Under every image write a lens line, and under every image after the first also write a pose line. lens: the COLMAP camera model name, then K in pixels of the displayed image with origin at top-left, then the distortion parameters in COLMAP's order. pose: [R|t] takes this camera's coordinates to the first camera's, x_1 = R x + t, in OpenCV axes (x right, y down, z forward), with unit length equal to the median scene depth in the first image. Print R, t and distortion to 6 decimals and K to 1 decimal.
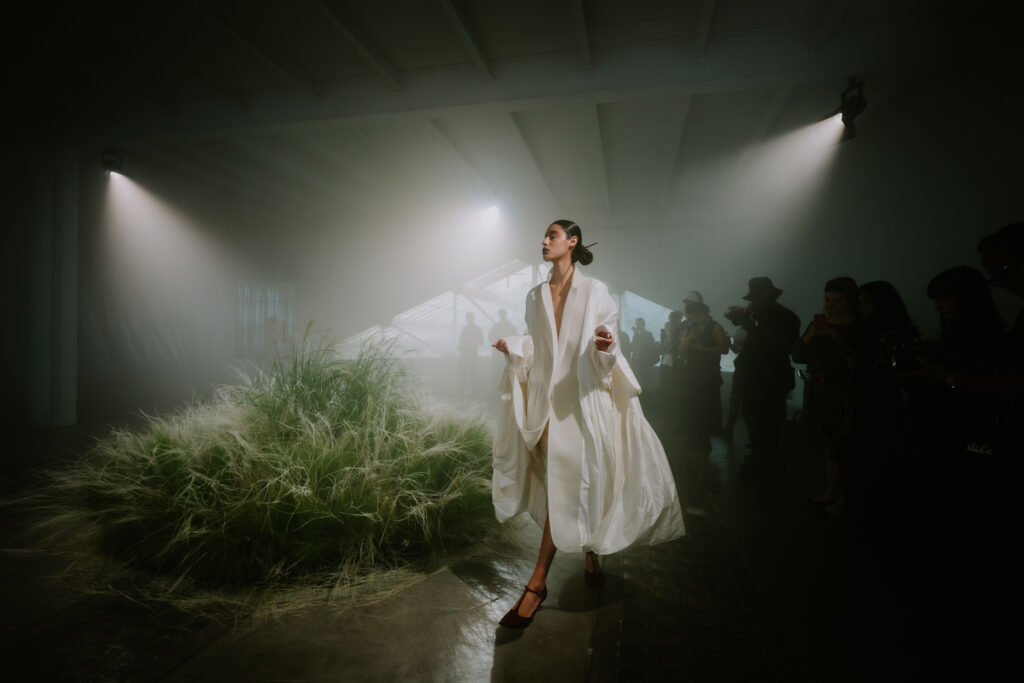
lens RADIAL K [[451.4, 0, 515.6], [0, 451.4, 342.2], [0, 0, 1]] dist [0.000310, 0.000857]
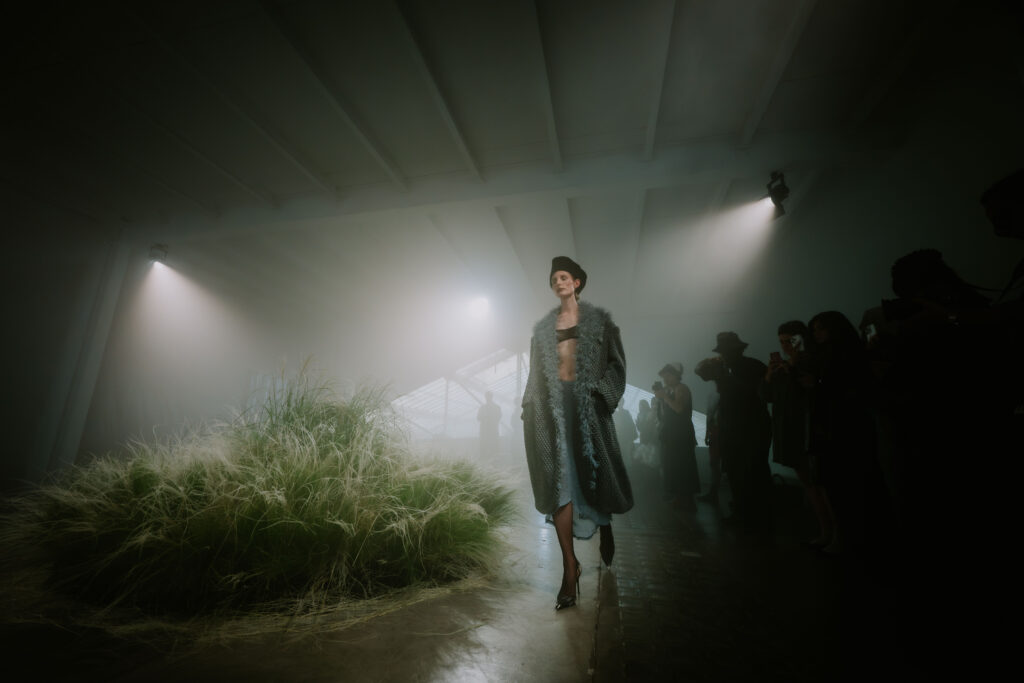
lens RADIAL K [[404.5, 0, 507.1], [0, 404.5, 341.1], [0, 0, 1]] dist [-0.001496, 0.000267]
pose [[0.999923, -0.000730, 0.012366, -0.000800], [0.003929, 0.965421, -0.260665, 0.213300], [-0.011749, 0.260693, 0.965350, 0.084973]]
